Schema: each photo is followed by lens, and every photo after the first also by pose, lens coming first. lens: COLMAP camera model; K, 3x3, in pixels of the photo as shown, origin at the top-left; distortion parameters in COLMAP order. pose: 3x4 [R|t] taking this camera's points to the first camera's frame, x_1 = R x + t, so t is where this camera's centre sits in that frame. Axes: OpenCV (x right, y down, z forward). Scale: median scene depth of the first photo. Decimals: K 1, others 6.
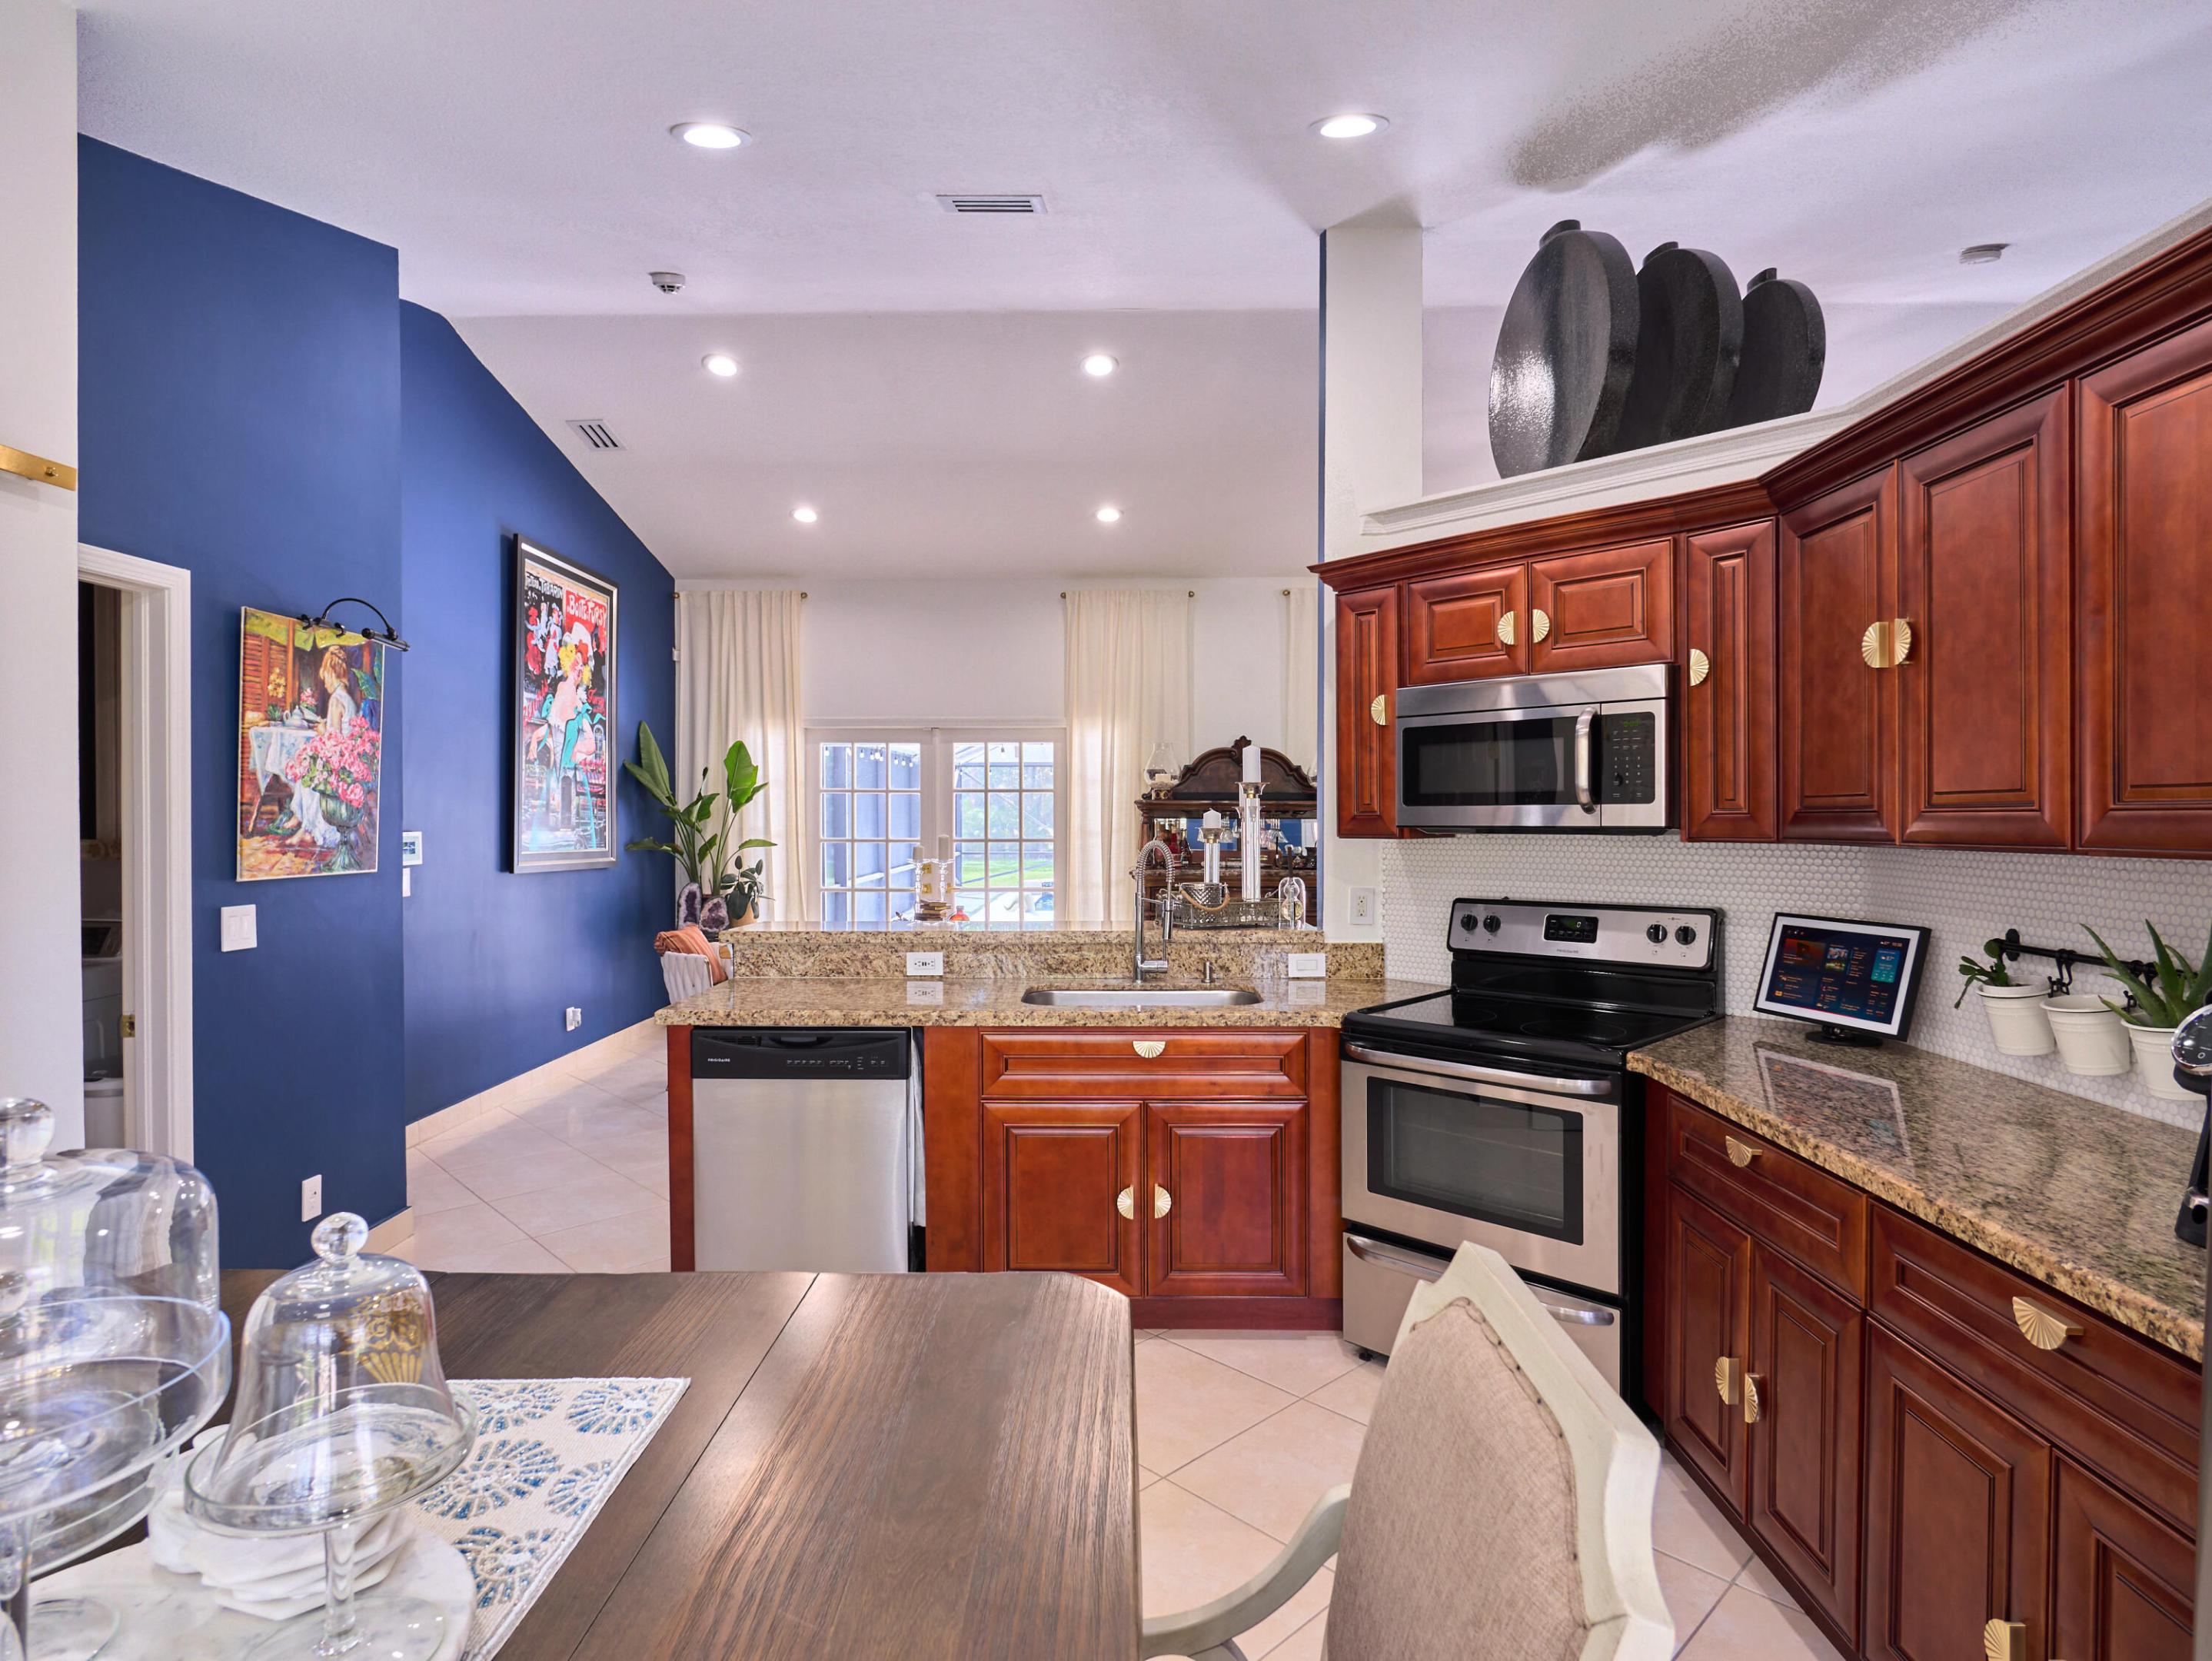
lens RADIAL K [[1182.8, 0, 1102.3], [0, 1182.8, 819.4], [0, 0, 1]] dist [-0.018600, 0.002895]
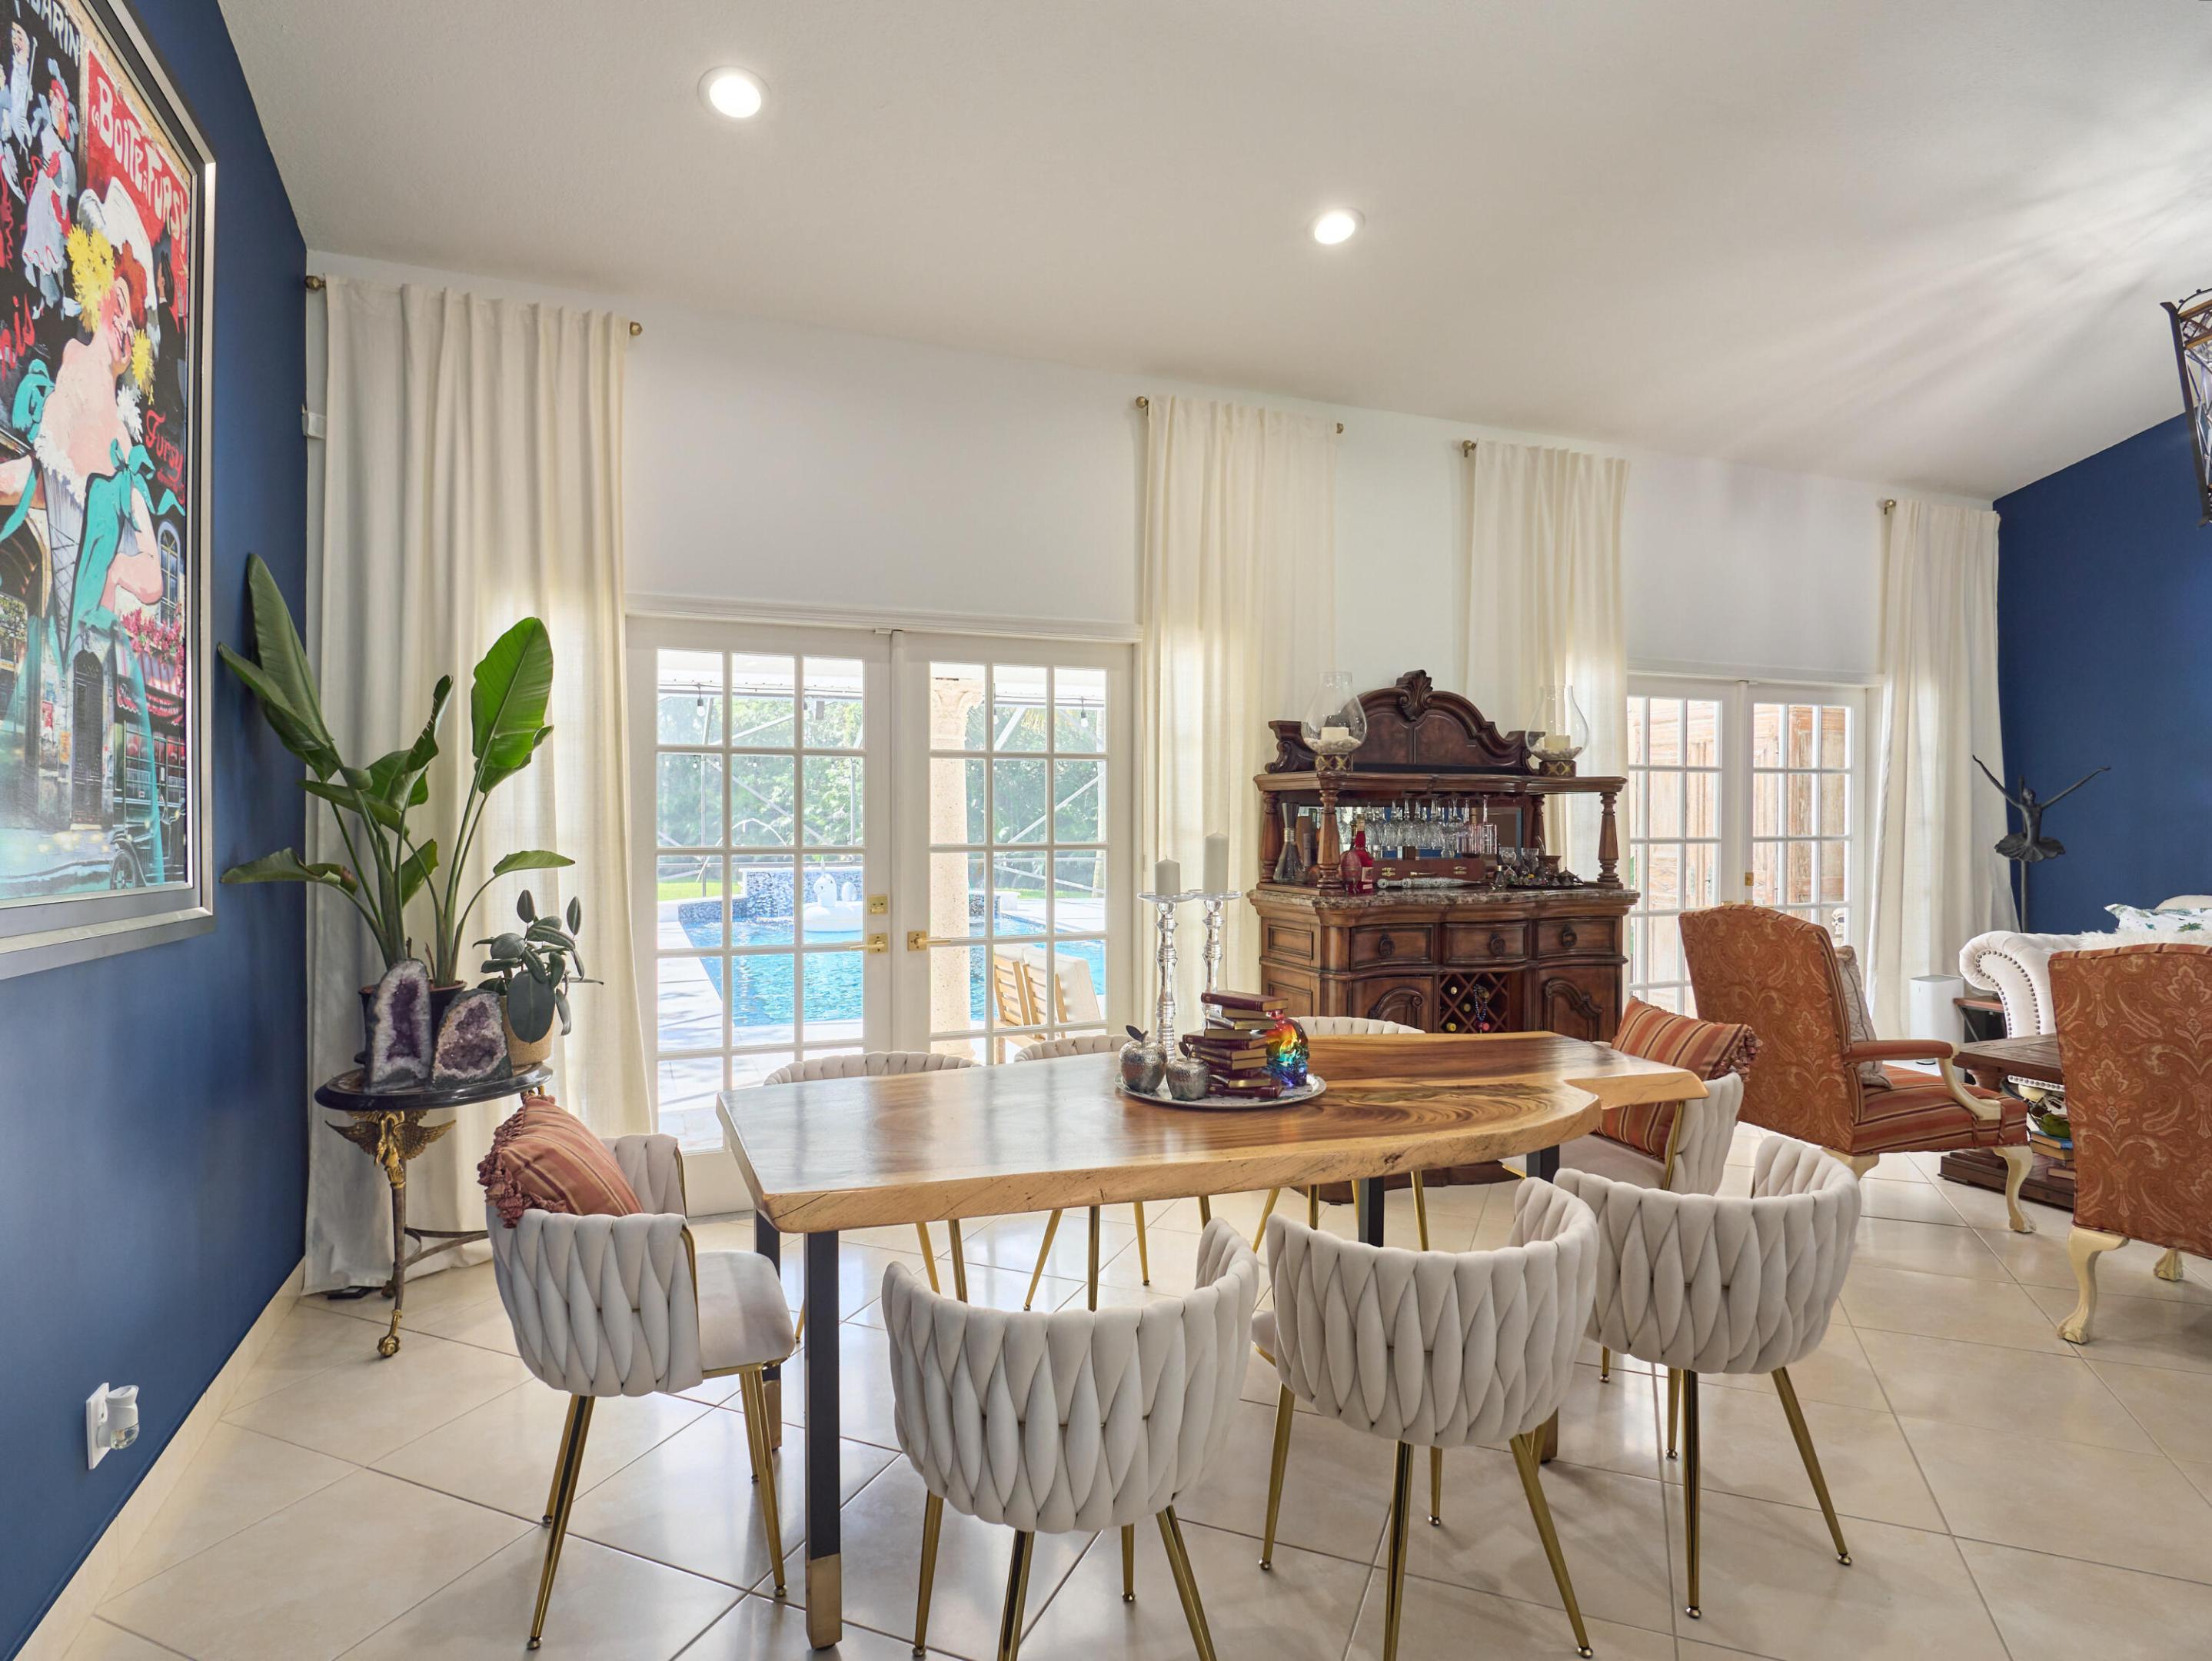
lens RADIAL K [[1182.8, 0, 1102.3], [0, 1182.8, 819.4], [0, 0, 1]] dist [-0.018600, 0.002895]
pose [[0.915594, -0.002929, 0.402094, -0.327719], [0.004570, 0.999985, -0.003120, 0.008760], [-0.402078, 0.004695, 0.915593, 0.601140]]
